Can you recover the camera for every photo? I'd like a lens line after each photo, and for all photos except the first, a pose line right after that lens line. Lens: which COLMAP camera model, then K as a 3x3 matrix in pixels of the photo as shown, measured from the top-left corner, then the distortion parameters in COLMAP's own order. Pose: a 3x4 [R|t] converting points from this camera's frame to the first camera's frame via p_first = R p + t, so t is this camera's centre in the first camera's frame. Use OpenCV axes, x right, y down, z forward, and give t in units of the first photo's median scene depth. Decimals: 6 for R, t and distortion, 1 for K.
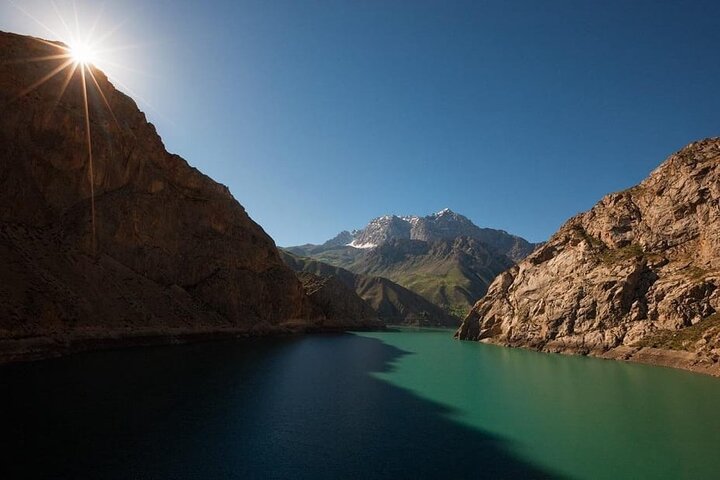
lens RADIAL K [[352.7, 0, 360.5], [0, 352.7, 257.5], [0, 0, 1]] dist [-0.023469, 0.000013]
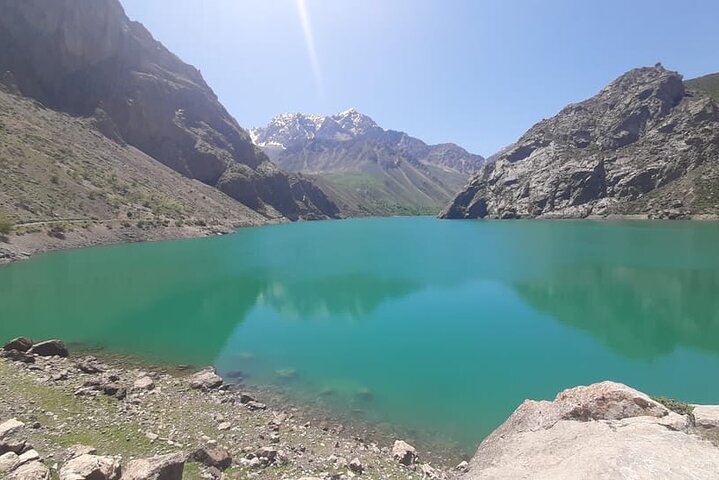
lens RADIAL K [[342.7, 0, 354.5], [0, 342.7, 238.3], [0, 0, 1]] dist [-0.000122, -0.000464]
pose [[0.945074, -0.065029, 0.320321, -0.591728], [-0.009393, 0.974201, 0.225487, 0.026374], [-0.326720, -0.216110, 0.920082, -0.031941]]
